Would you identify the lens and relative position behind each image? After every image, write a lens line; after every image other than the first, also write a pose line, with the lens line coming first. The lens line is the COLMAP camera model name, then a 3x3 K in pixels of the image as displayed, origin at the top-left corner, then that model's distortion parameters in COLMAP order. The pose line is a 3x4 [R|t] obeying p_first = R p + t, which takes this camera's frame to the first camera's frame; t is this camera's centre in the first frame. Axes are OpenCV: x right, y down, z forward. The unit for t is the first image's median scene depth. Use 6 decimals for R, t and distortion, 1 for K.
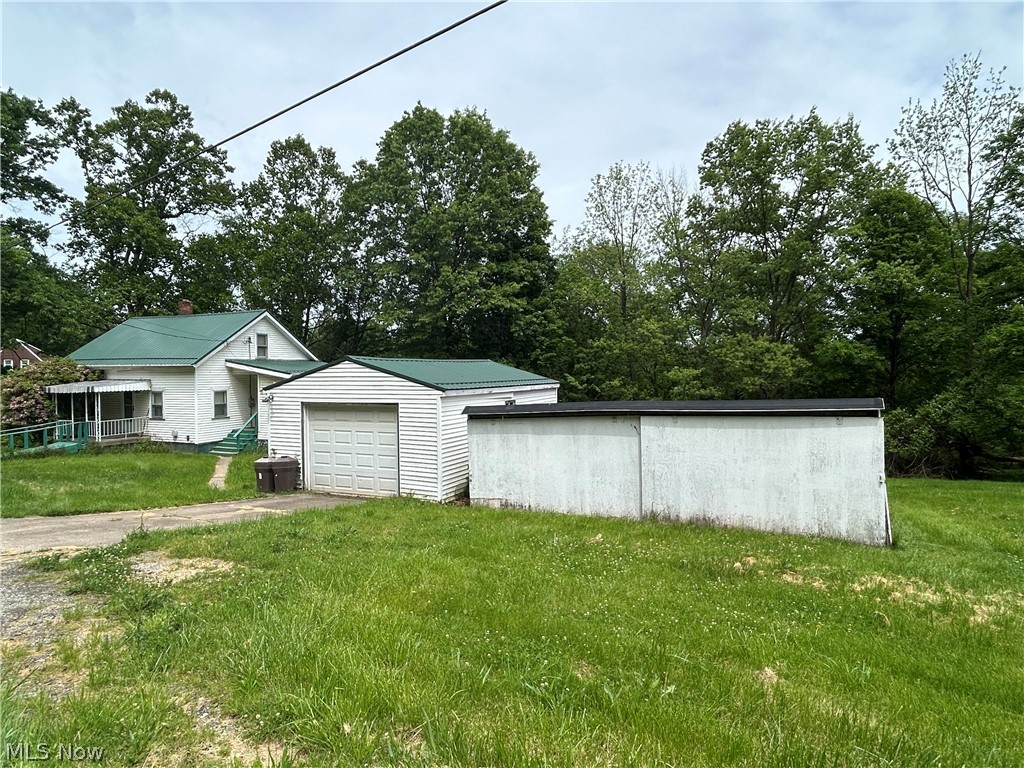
lens RADIAL K [[608.5, 0, 511.7], [0, 608.5, 396.7], [0, 0, 1]] dist [-0.007961, 0.000602]
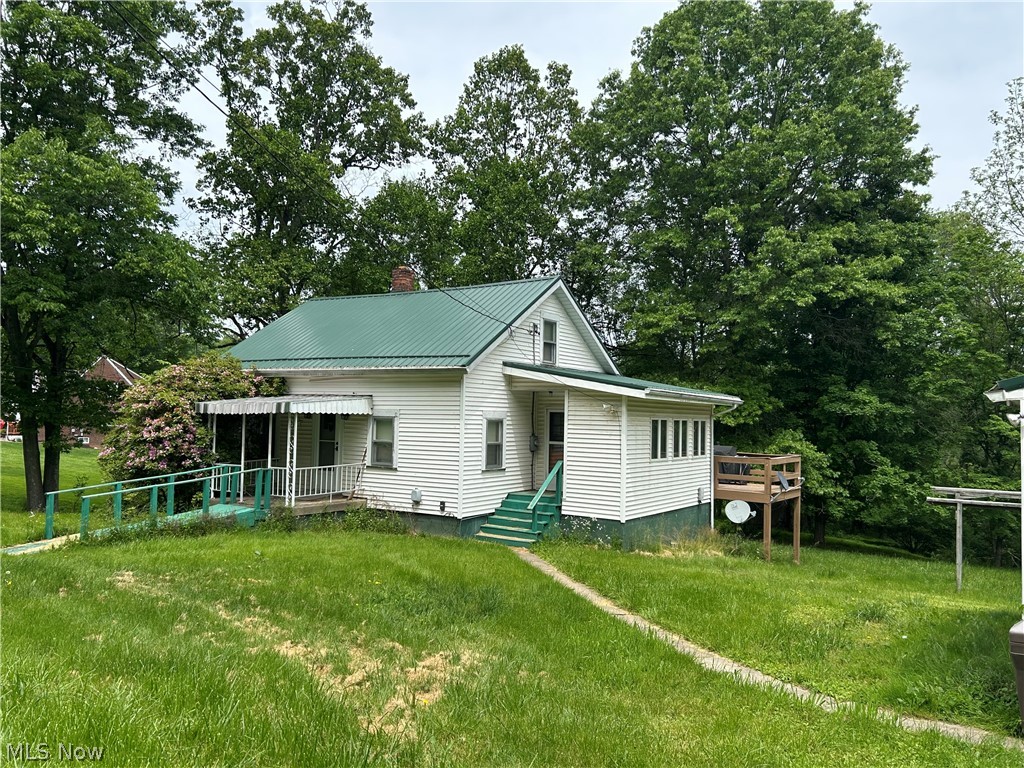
lens RADIAL K [[795.8, 0, 510.0], [0, 795.8, 379.3], [0, 0, 1]] dist [0.097415, -0.154389]
pose [[0.979948, 0.019200, -0.198326, -0.321274], [-0.036365, 0.995863, -0.083274, 0.013060], [0.195906, 0.088816, 0.976592, 0.307065]]
